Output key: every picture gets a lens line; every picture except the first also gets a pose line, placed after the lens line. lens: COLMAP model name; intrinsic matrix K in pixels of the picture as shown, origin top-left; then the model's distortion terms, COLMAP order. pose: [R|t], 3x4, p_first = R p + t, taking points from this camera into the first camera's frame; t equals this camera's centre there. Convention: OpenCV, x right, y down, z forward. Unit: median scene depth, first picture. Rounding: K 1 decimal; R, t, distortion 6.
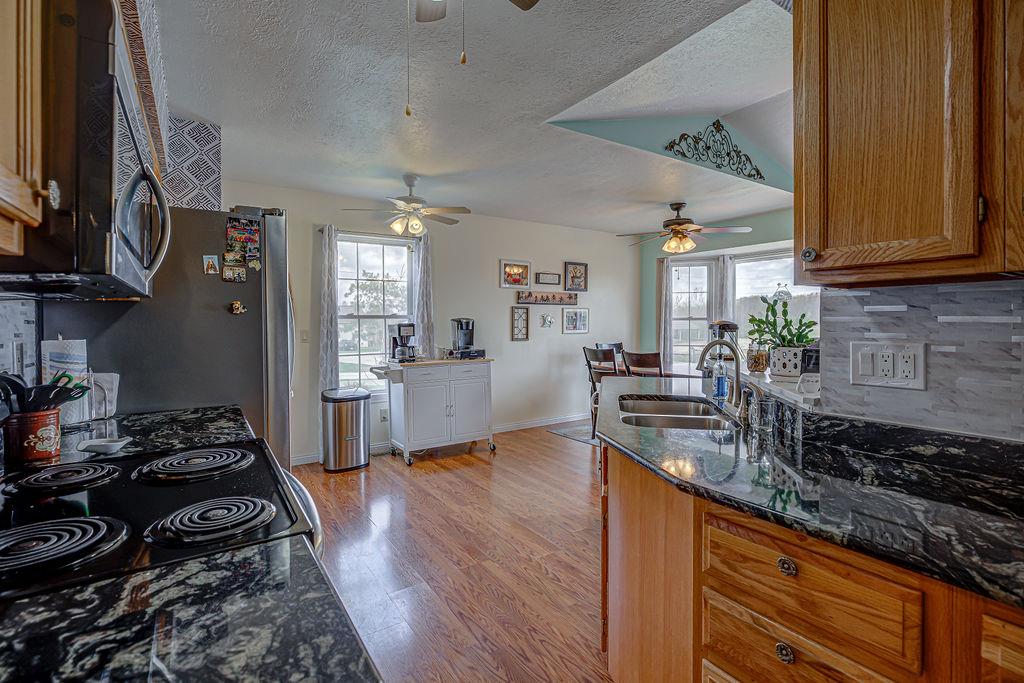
lens RADIAL K [[472.6, 0, 509.3], [0, 472.6, 325.3], [0, 0, 1]] dist [-0.001590, -0.000297]
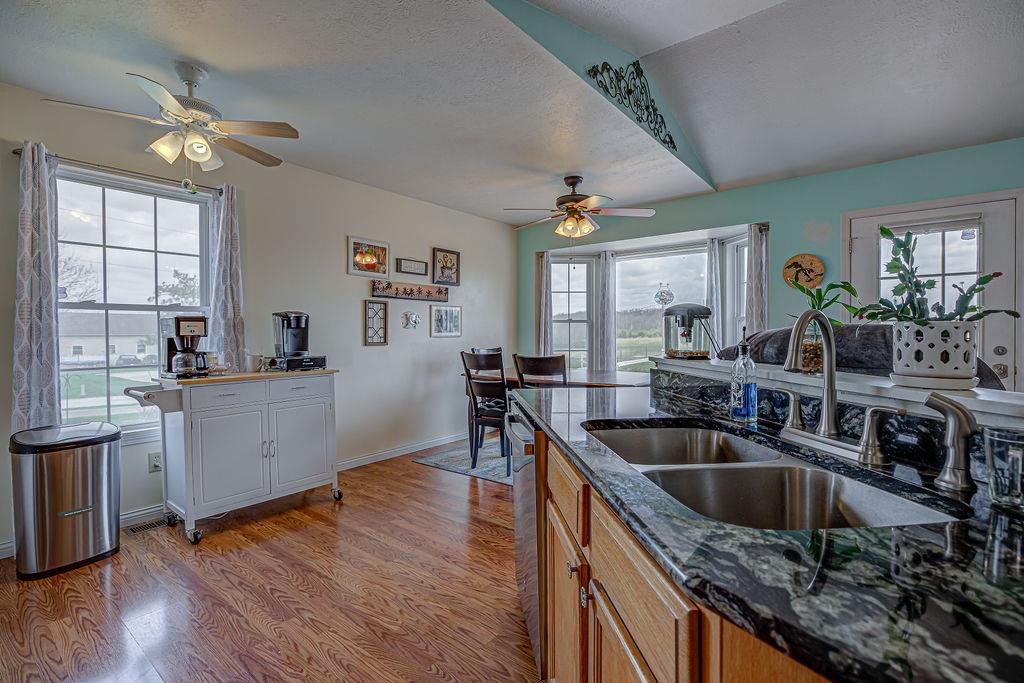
lens RADIAL K [[466.3, 0, 510.2], [0, 466.3, 338.5], [0, 0, 1]] dist [-0.003099, -0.000446]
pose [[0.950450, -0.003767, 0.310854, -0.005986], [0.003306, 0.999993, 0.002010, 0.023900], [-0.310859, -0.000882, 0.950456, 0.254100]]
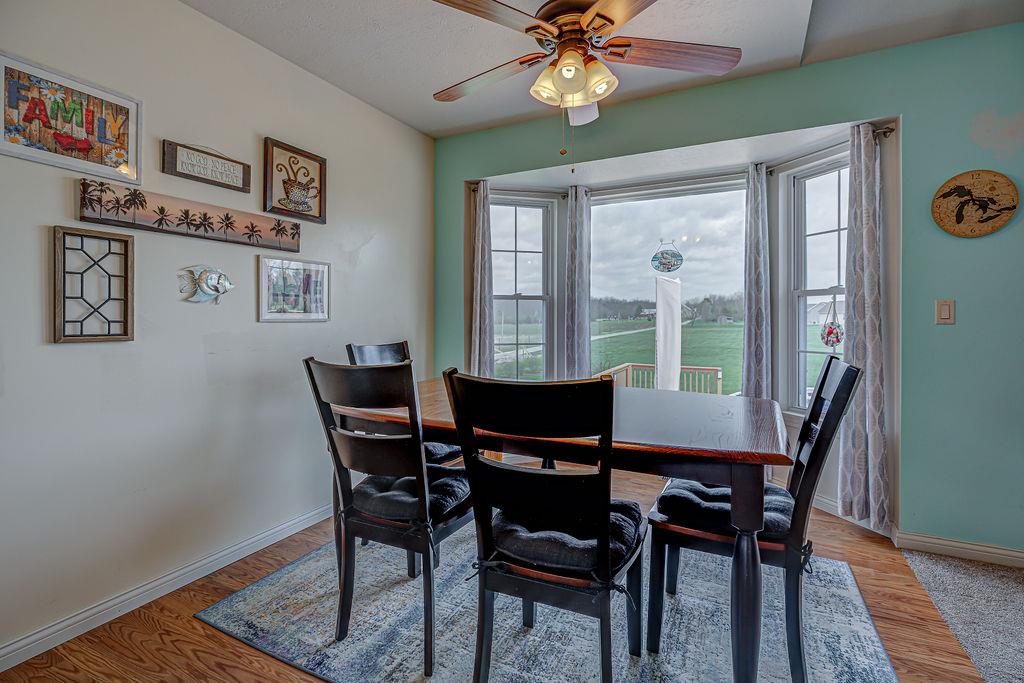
lens RADIAL K [[472.6, 0, 509.3], [0, 472.6, 325.3], [0, 0, 1]] dist [-0.001590, -0.000297]
pose [[0.869415, -0.003786, 0.494069, 0.124729], [0.001656, 0.999987, 0.004749, 0.024076], [-0.494081, -0.003311, 0.869410, 0.695224]]
